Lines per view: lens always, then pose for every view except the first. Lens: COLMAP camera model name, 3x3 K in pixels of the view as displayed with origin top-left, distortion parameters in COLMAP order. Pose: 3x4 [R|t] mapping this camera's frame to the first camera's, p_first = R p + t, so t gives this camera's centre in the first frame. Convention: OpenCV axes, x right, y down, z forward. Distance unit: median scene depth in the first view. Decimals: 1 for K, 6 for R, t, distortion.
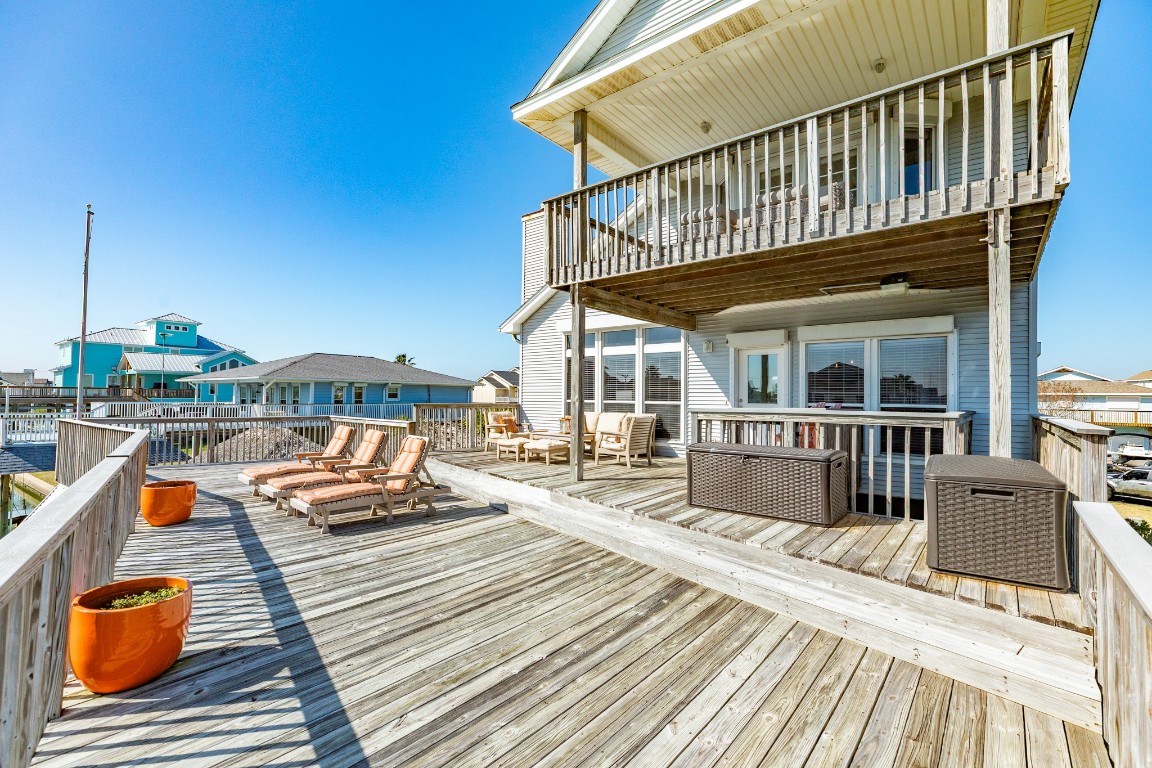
lens RADIAL K [[510.9, 0, 576.0], [0, 510.9, 386.7], [0, 0, 1]] dist [0.000883, -0.000179]
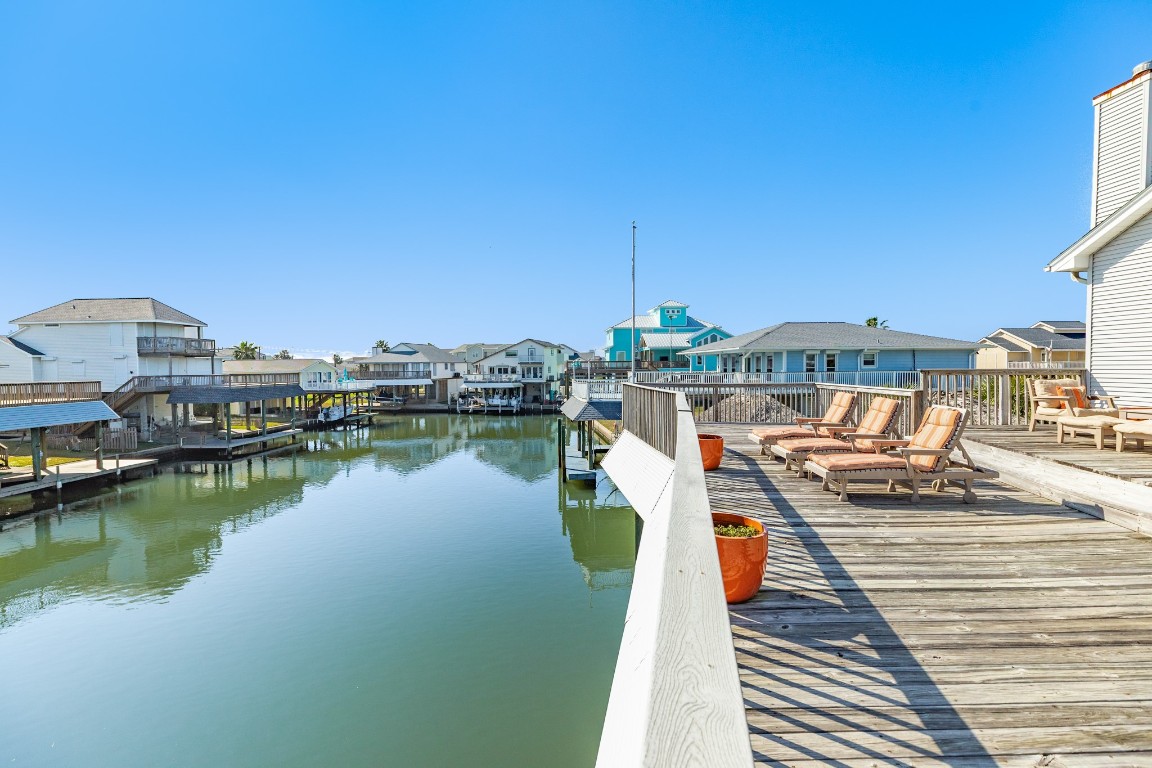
lens RADIAL K [[510.9, 0, 575.0], [0, 510.9, 389.0], [0, 0, 1]] dist [0.000883, -0.000179]
pose [[0.659808, 0.019018, -0.751193, -0.087398], [0.030488, 0.998179, 0.052049, 0.005847], [0.750815, -0.057245, 0.658027, -0.013402]]
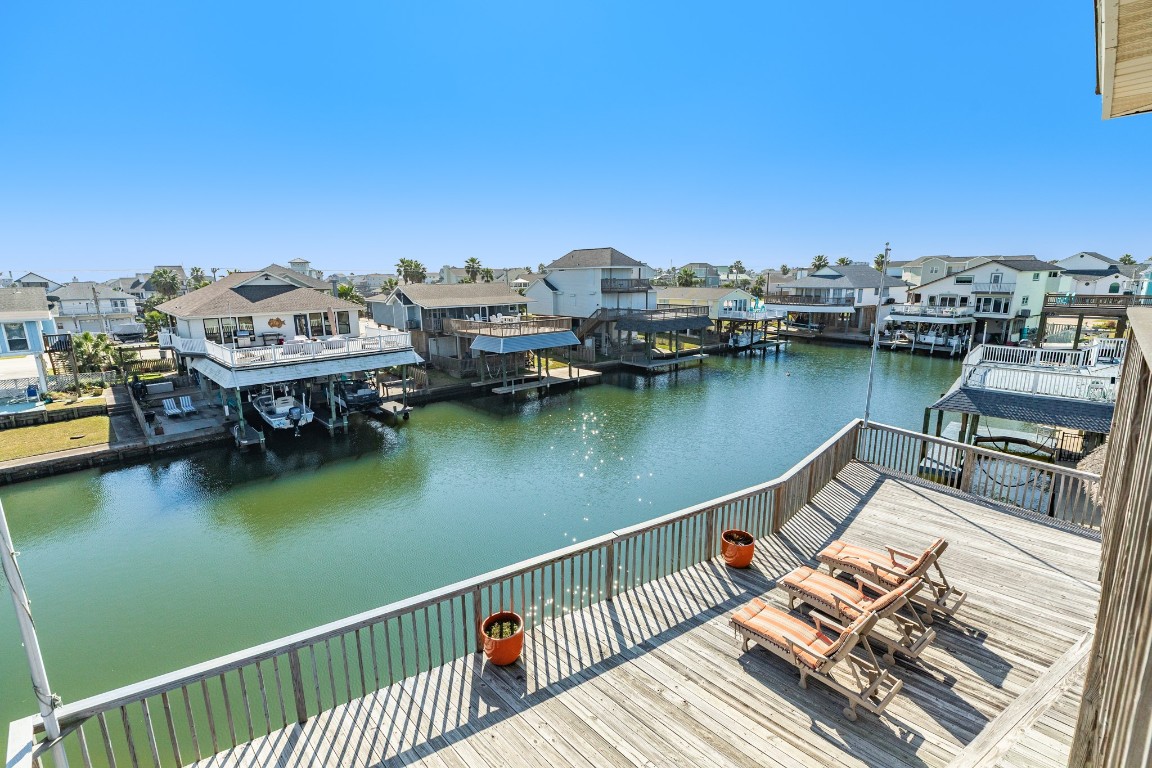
lens RADIAL K [[510.9, 0, 576.4], [0, 510.9, 385.2], [0, 0, 1]] dist [0.000883, -0.000179]
pose [[-0.106619, 0.200490, -0.973877, 0.457349], [0.028918, 0.979671, 0.198517, -0.449782], [0.993879, -0.006997, -0.110249, 0.658715]]
